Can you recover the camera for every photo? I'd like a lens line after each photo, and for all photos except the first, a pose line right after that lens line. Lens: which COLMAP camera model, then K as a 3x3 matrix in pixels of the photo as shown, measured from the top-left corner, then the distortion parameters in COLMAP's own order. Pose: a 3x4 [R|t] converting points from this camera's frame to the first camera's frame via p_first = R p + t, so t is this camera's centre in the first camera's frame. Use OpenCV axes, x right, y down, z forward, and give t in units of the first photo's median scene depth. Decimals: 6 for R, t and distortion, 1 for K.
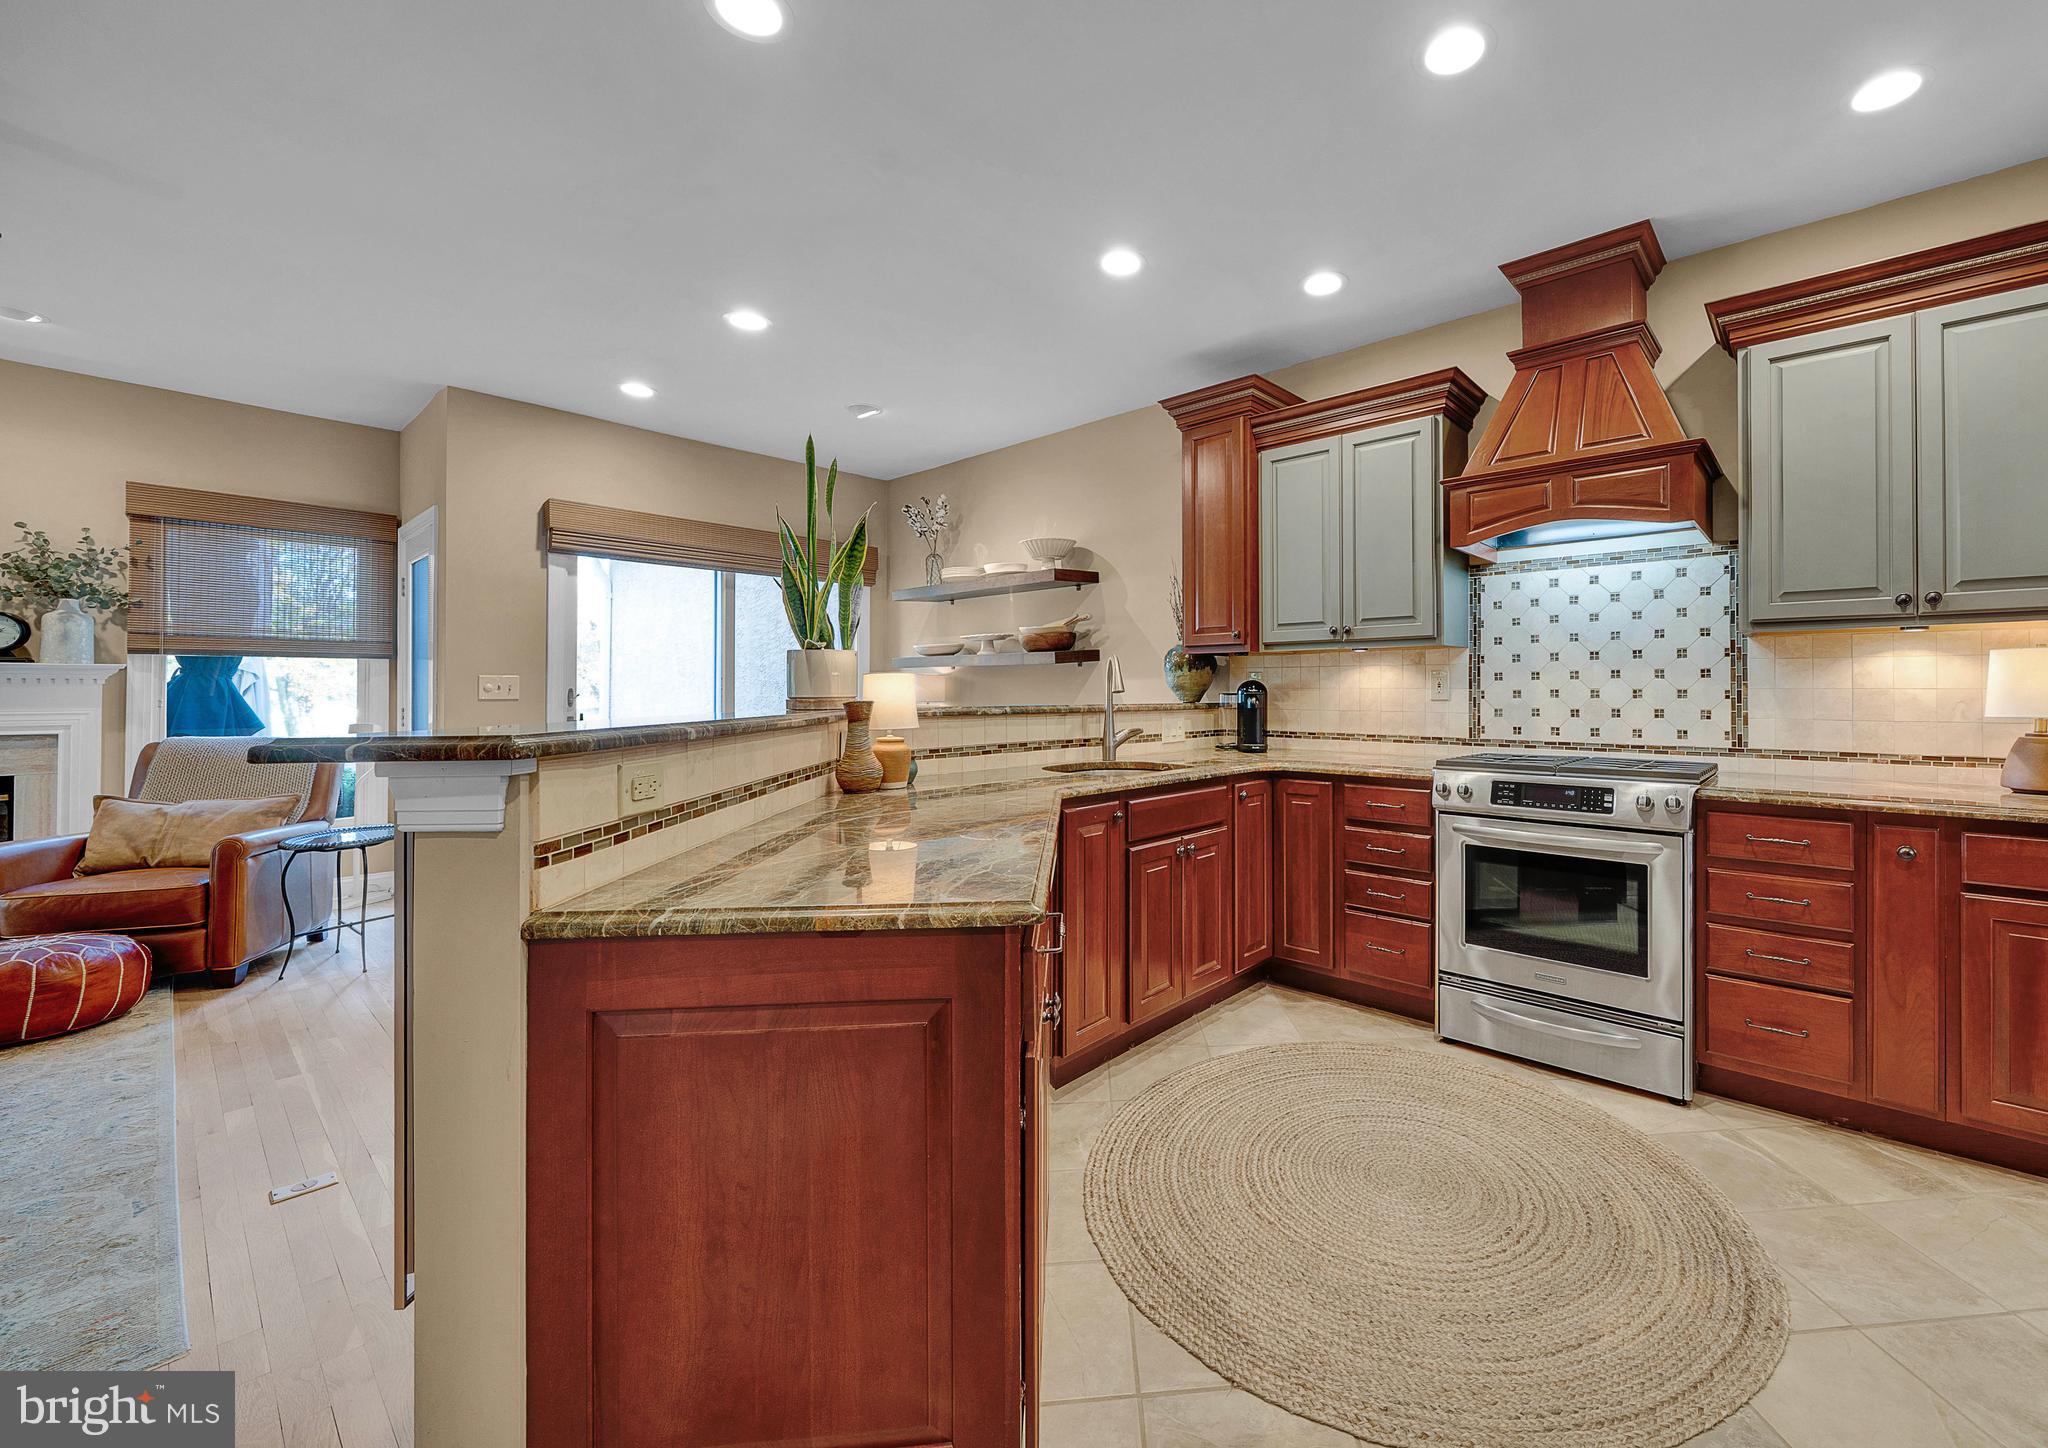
lens RADIAL K [[859.8, 0, 1024.8], [0, 859.8, 696.7], [0, 0, 1]] dist [-0.001743, -0.000320]
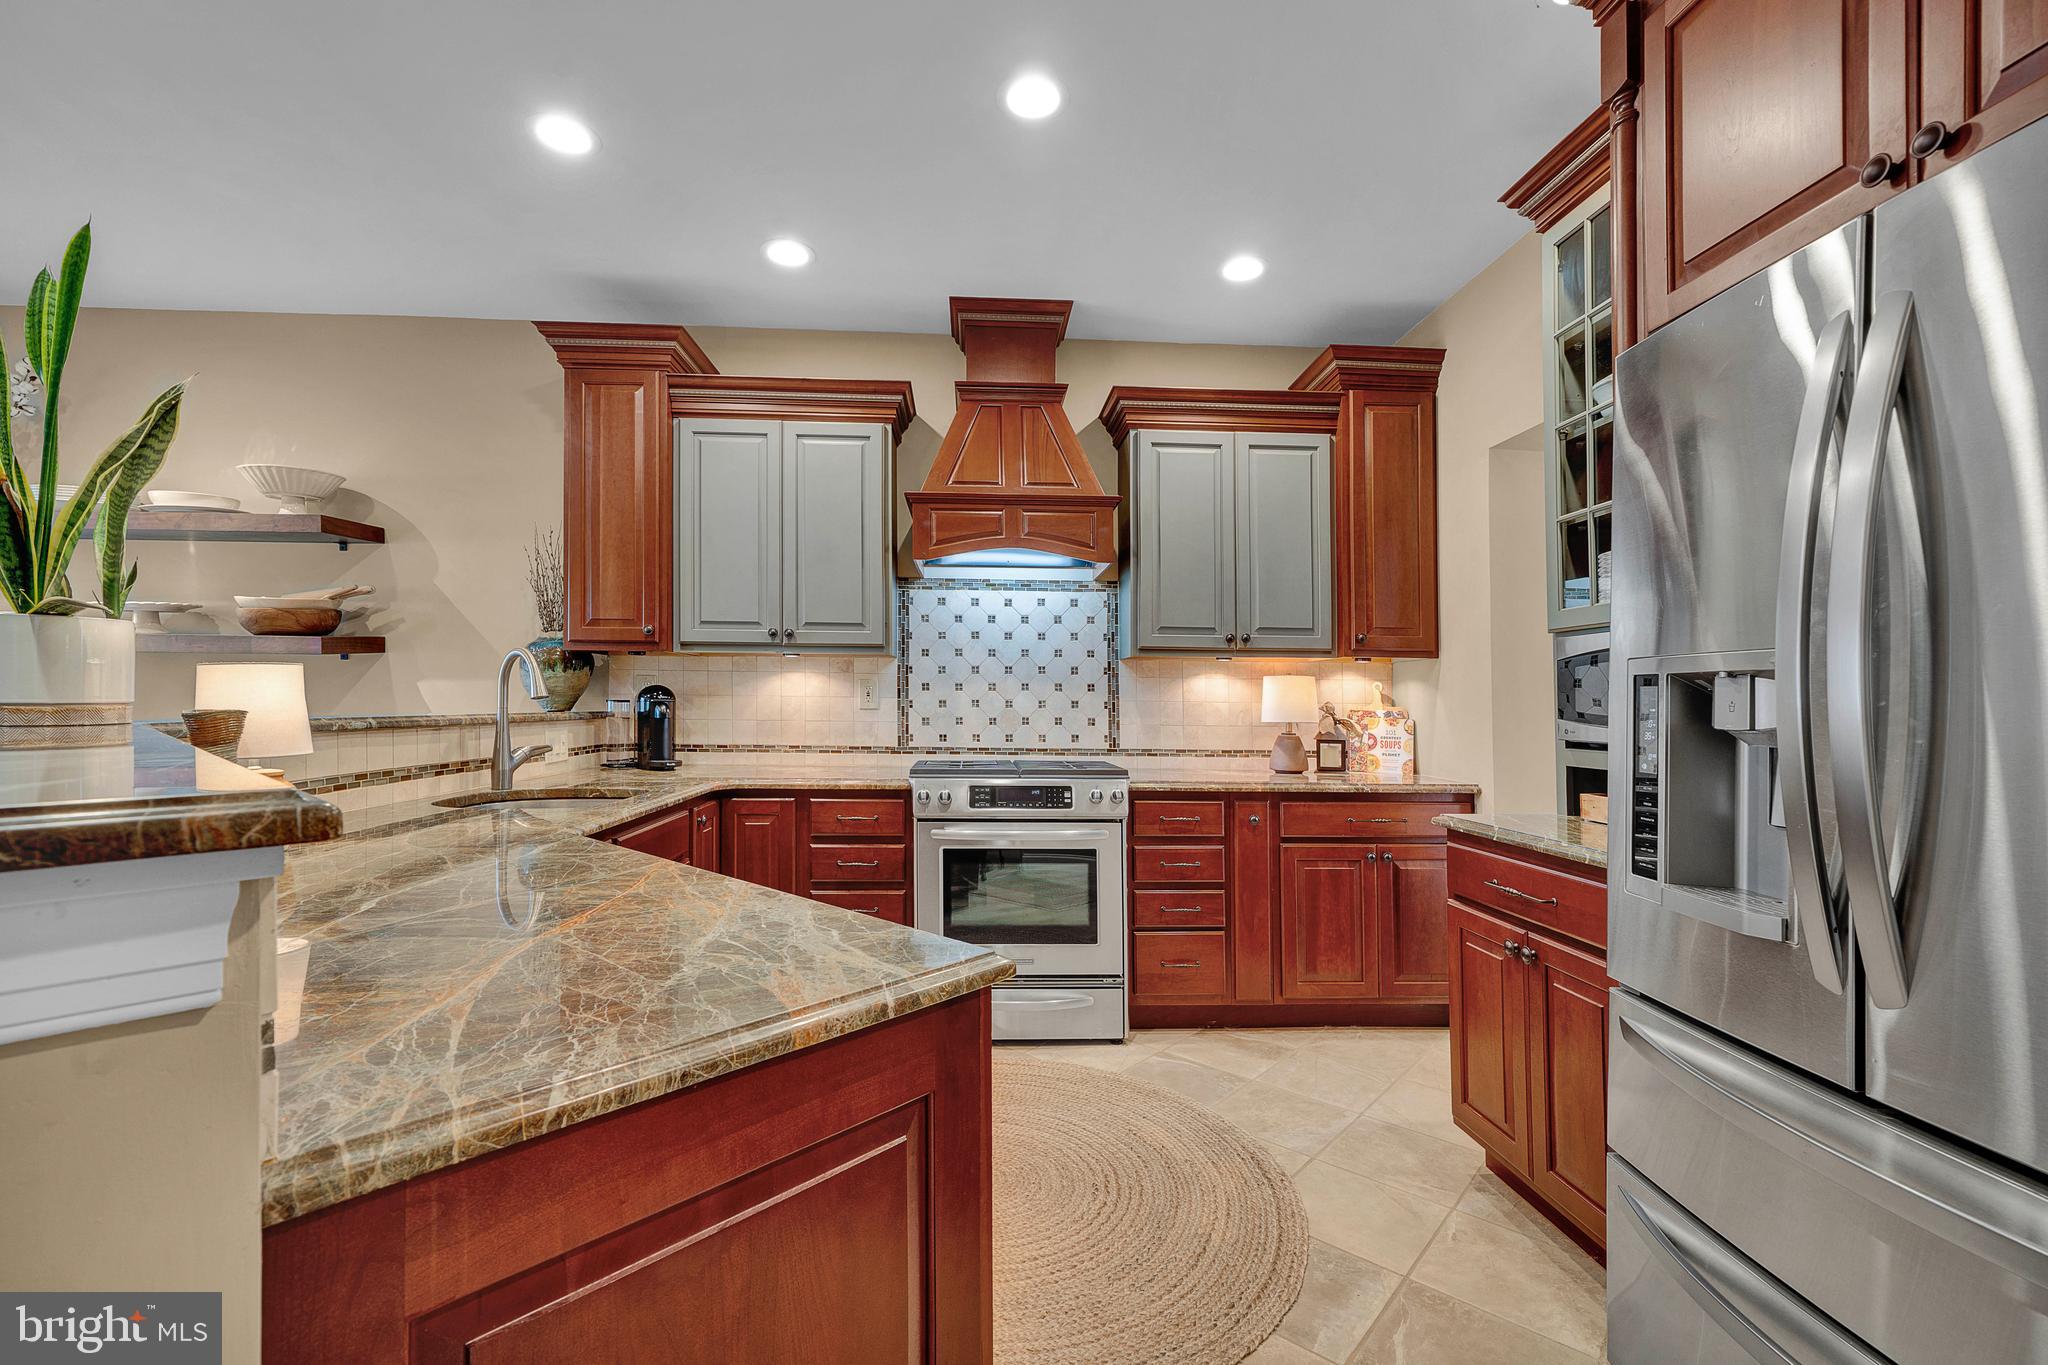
lens RADIAL K [[960.2, 0, 1019.5], [0, 960.2, 706.6], [0, 0, 1]] dist [0.002520, 0.000124]
pose [[0.692617, 0.003998, 0.721294, -0.224487], [-0.006243, 0.999980, 0.000452, -0.000654], [-0.721278, -0.004816, 0.692629, 0.115639]]
